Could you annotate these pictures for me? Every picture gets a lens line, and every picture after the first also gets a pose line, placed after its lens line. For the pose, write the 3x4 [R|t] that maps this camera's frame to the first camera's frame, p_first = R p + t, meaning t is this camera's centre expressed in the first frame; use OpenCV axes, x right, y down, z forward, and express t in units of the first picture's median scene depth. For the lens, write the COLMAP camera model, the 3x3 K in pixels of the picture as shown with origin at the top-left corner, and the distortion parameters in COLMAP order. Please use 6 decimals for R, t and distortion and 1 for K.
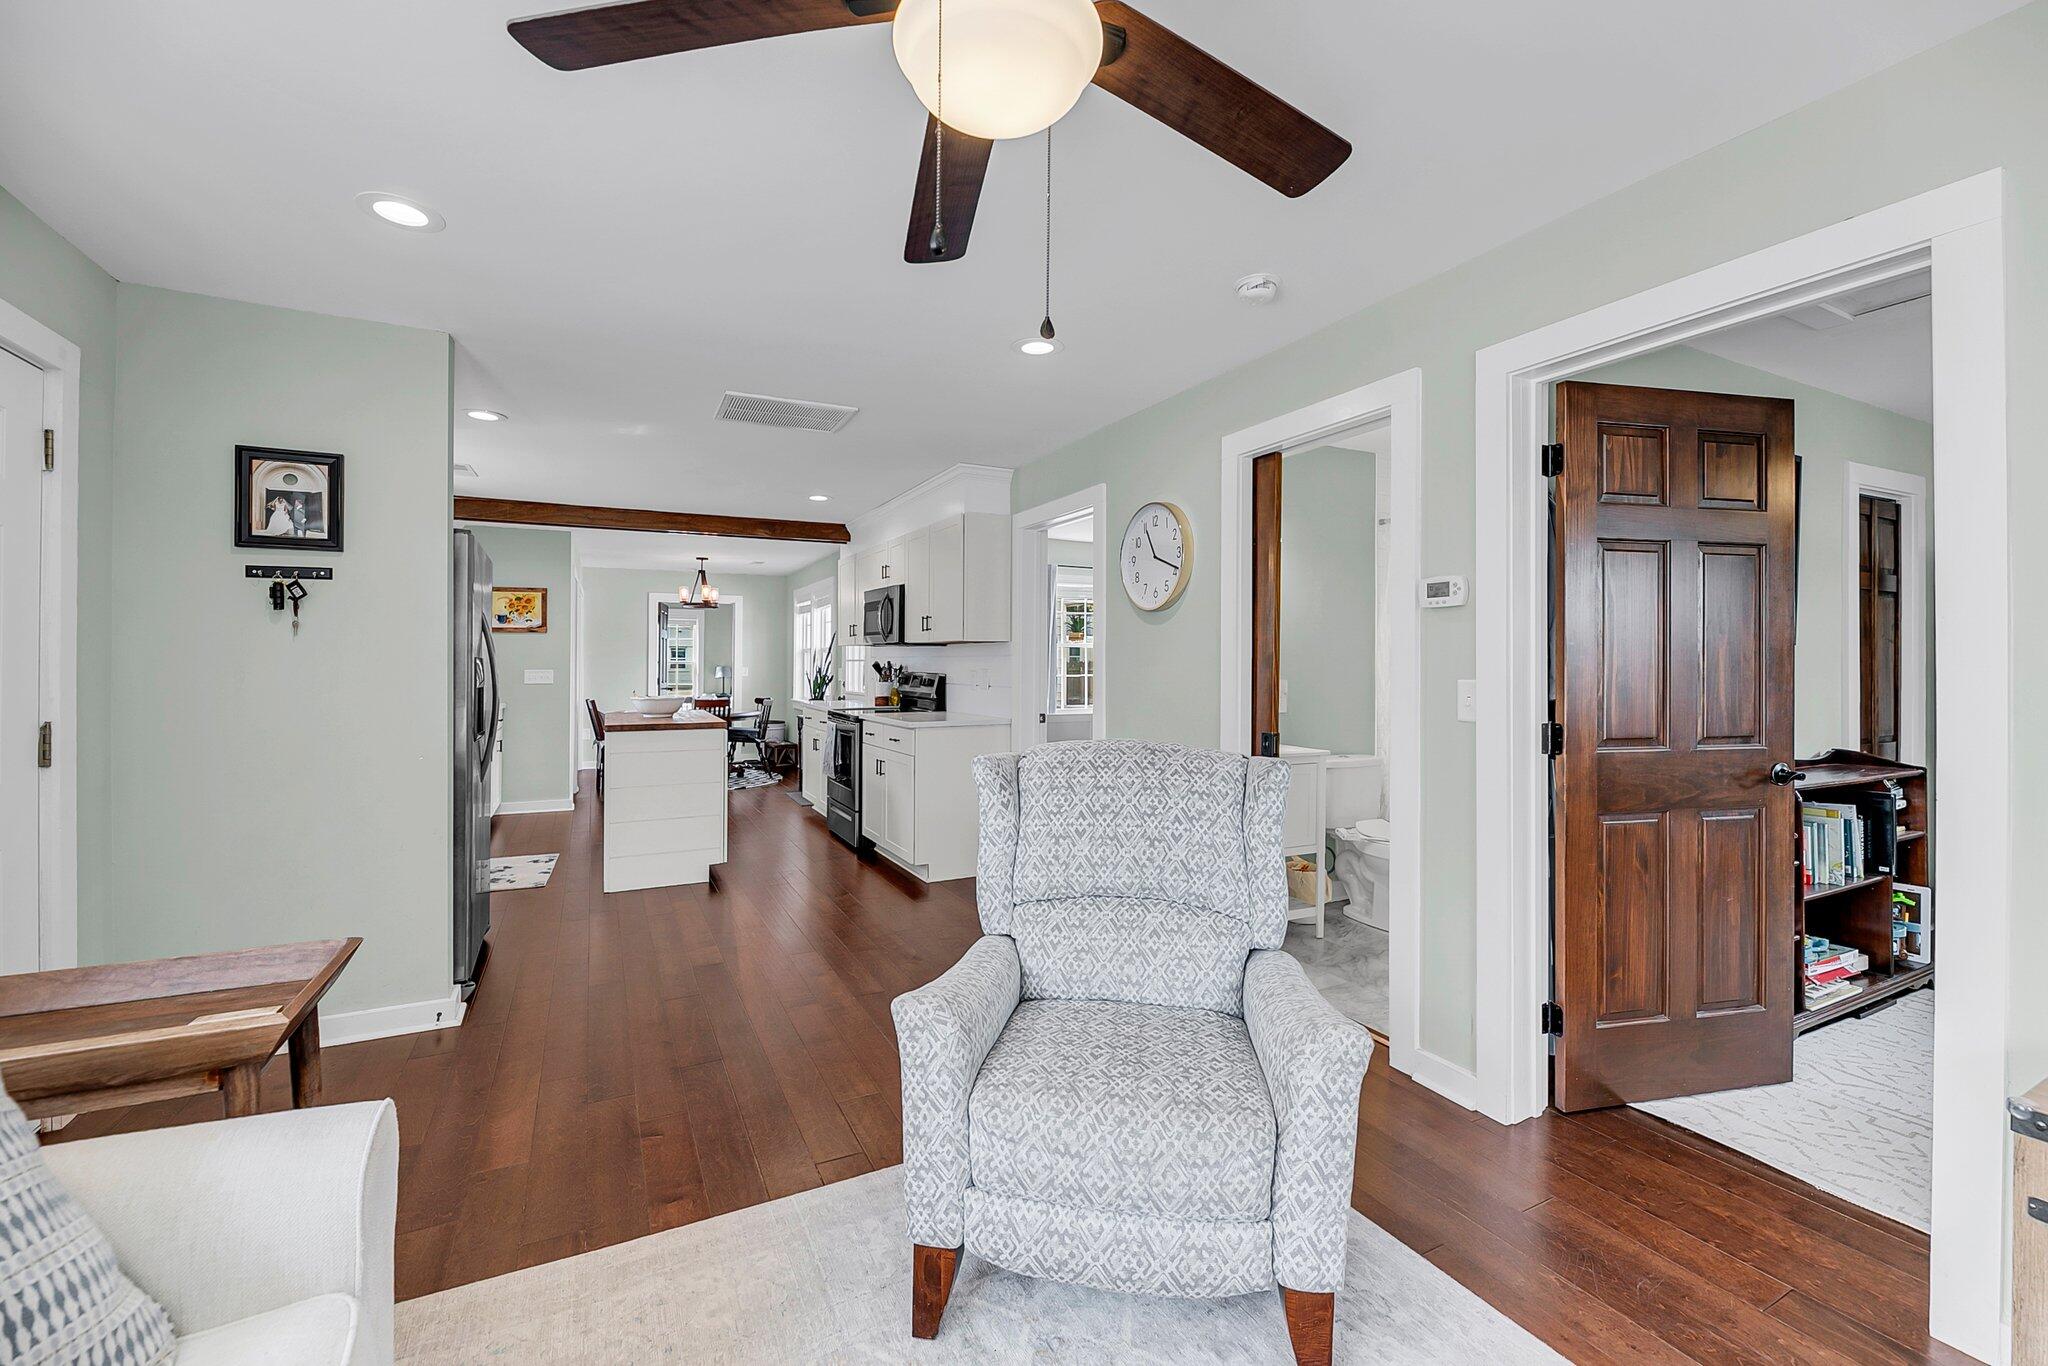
lens RADIAL K [[834.1, 0, 1024.8], [0, 834.1, 660.9], [0, 0, 1]] dist [-0.000146, -0.001419]
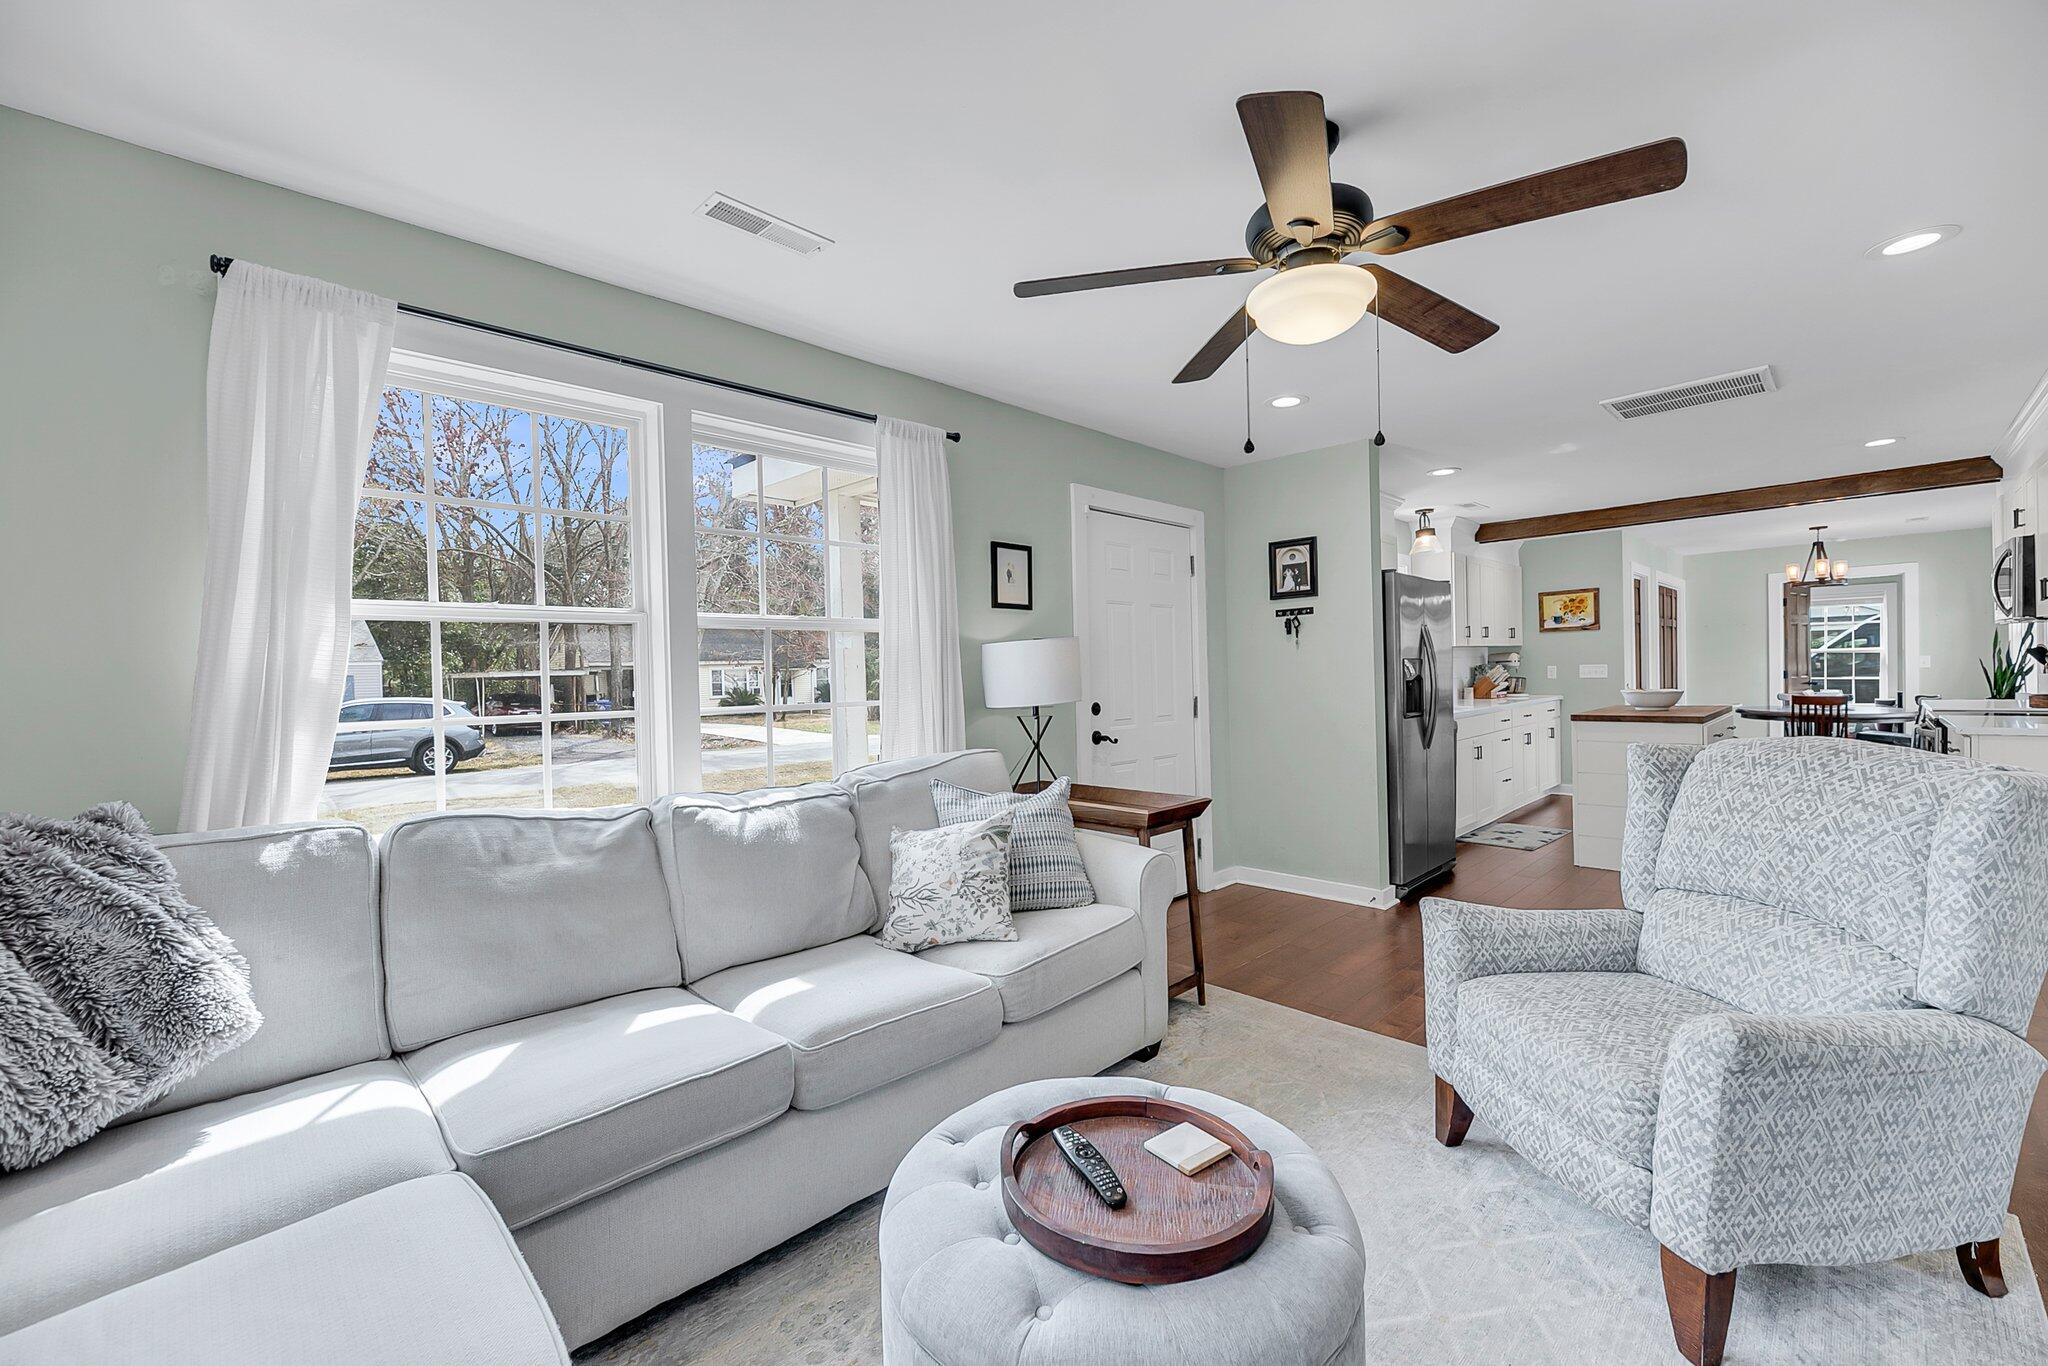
lens RADIAL K [[834.1, 0, 1020.8], [0, 834.1, 680.7], [0, 0, 1]] dist [-0.000146, -0.001419]
pose [[0.297673, -0.000597, -0.954668, 0.257692], [0.027747, 0.999583, 0.008027, 0.002043], [0.954265, -0.028878, 0.297566, -0.016983]]
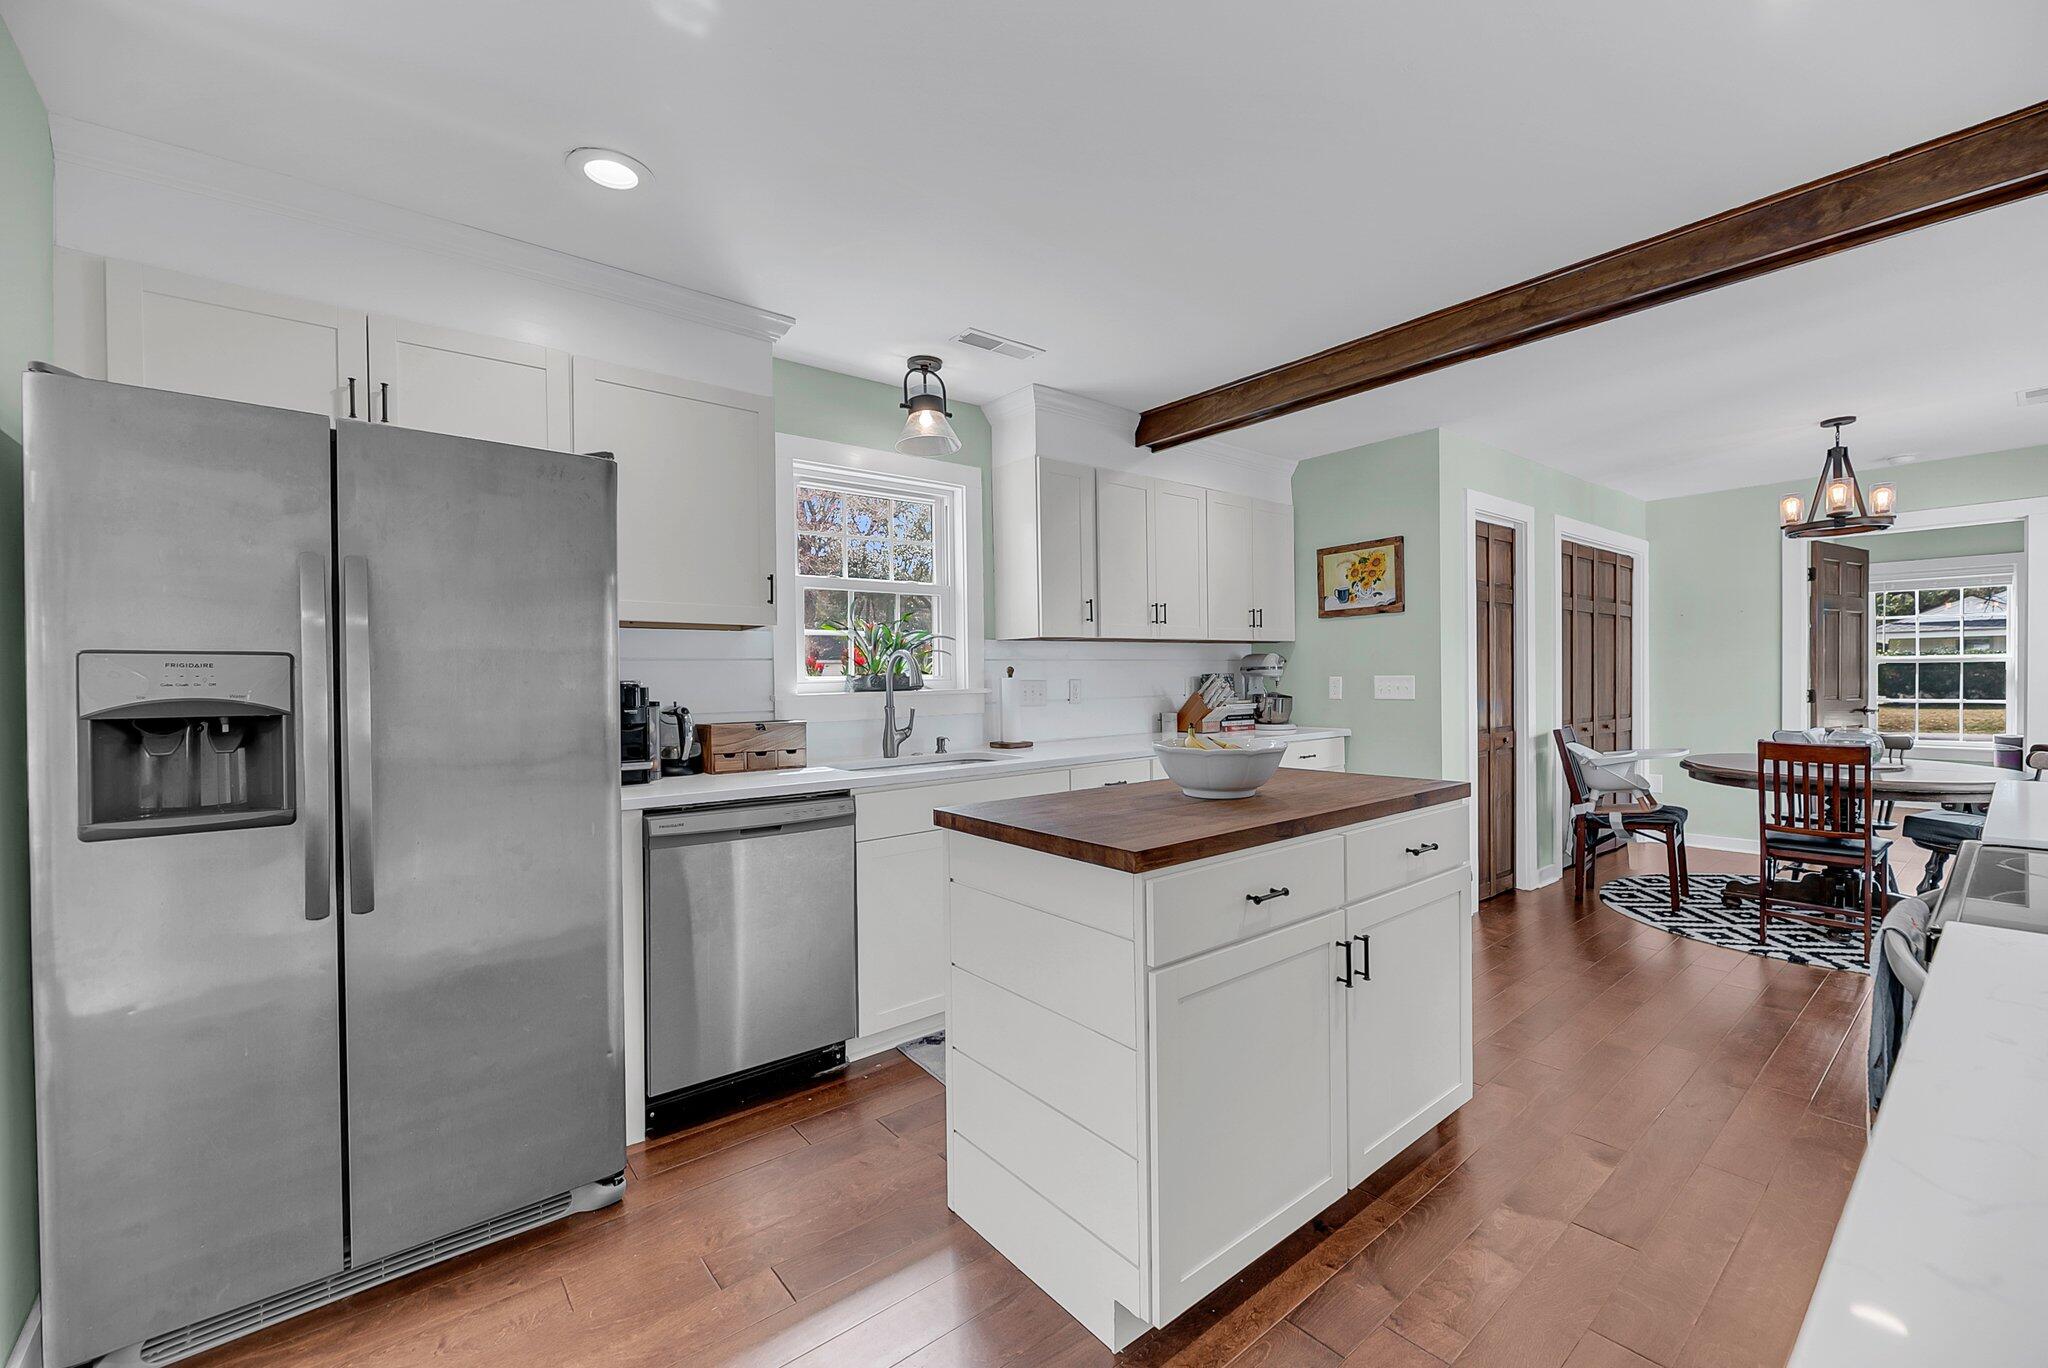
lens RADIAL K [[834.1, 0, 1011.5], [0, 834.1, 683.6], [0, 0, 1]] dist [-0.000146, -0.001419]
pose [[0.207147, 0.002490, -0.978307, -0.071088], [0.015058, 0.999870, 0.005733, 0.010166], [0.978194, -0.015919, 0.207082, 0.729548]]
